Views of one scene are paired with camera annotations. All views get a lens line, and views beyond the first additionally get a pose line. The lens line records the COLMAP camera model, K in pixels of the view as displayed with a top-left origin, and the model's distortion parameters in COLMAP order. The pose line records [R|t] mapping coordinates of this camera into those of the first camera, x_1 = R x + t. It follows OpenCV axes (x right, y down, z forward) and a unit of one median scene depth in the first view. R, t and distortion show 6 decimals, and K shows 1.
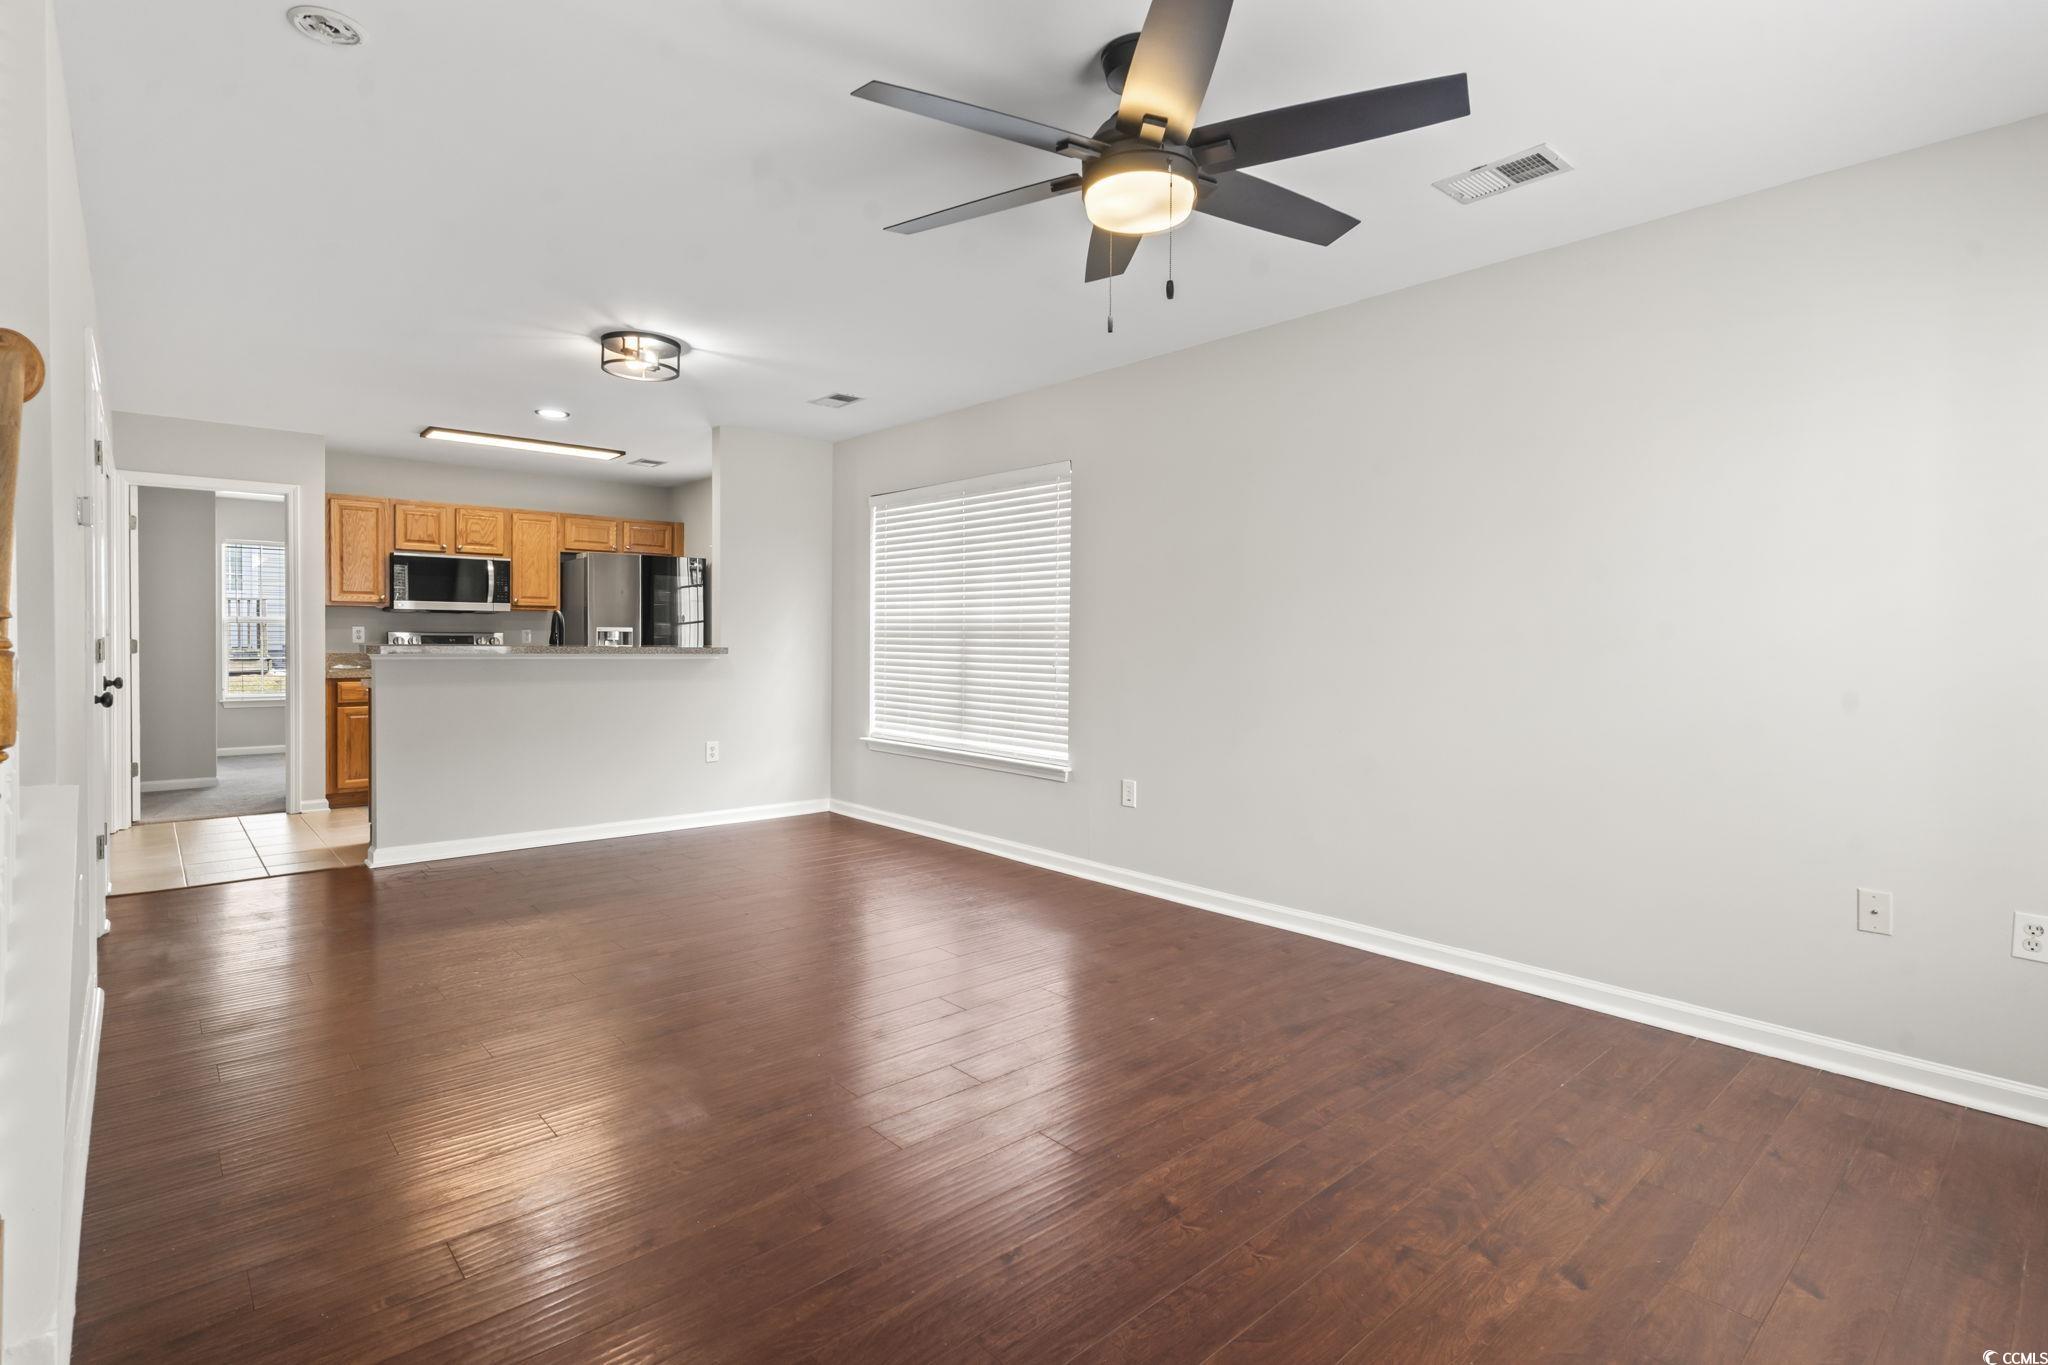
lens RADIAL K [[976.9, 0, 1010.8], [0, 976.9, 652.1], [0, 0, 1]] dist [-0.000125, 0.000114]
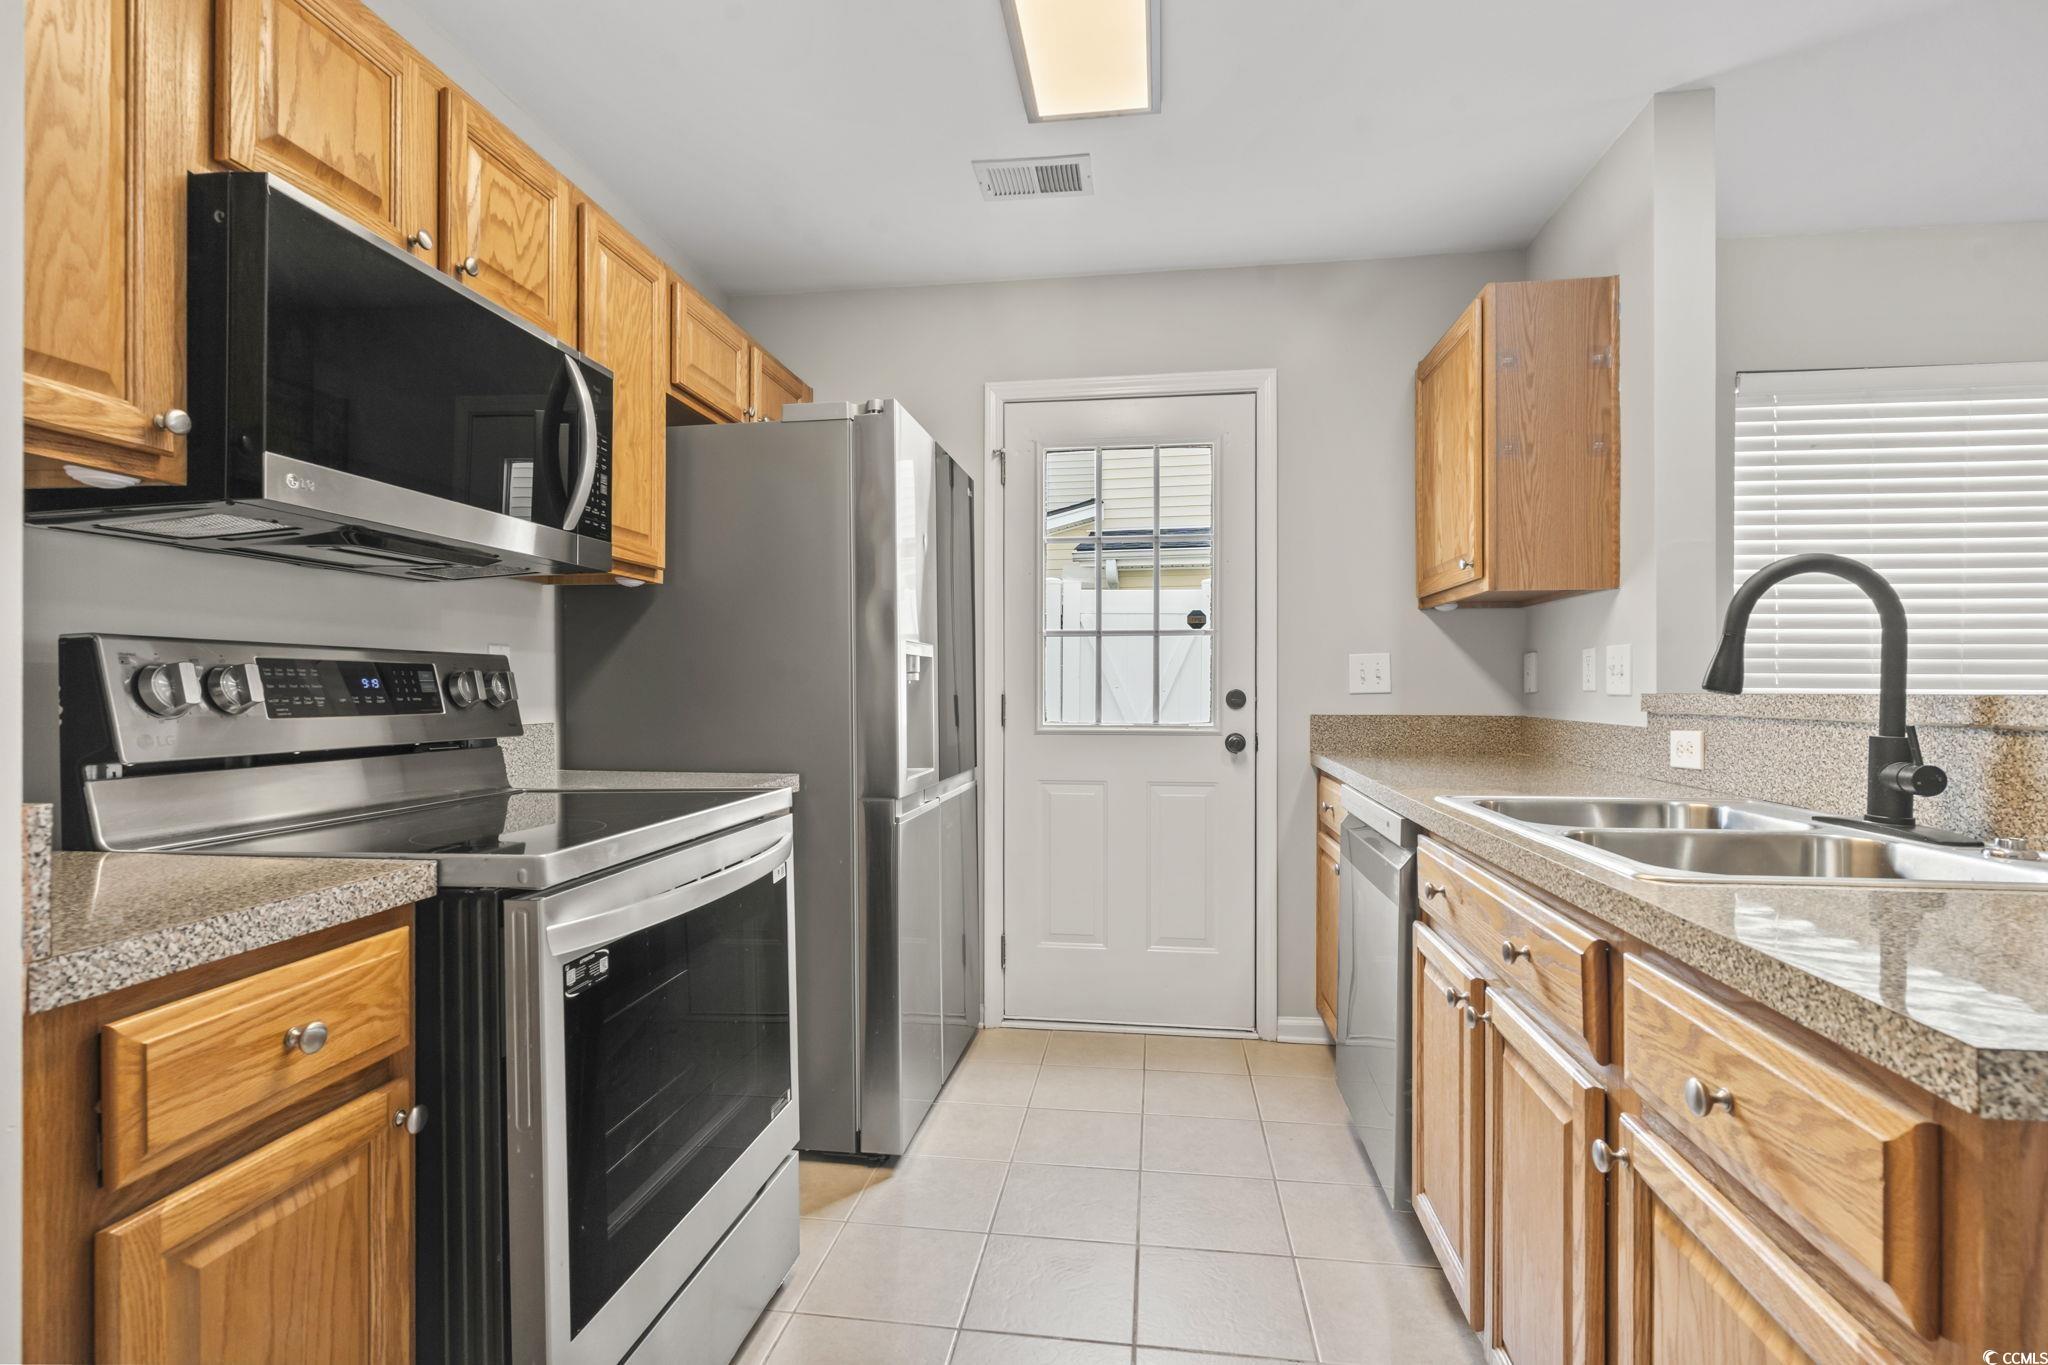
lens RADIAL K [[976.9, 0, 1023.5], [0, 976.9, 687.7], [0, 0, 1]] dist [-0.000125, 0.000114]
pose [[0.763423, -0.005137, 0.645878, -0.740830], [0.013348, 0.999880, -0.007824, -0.009525], [-0.645760, 0.014594, 0.763401, 0.906802]]
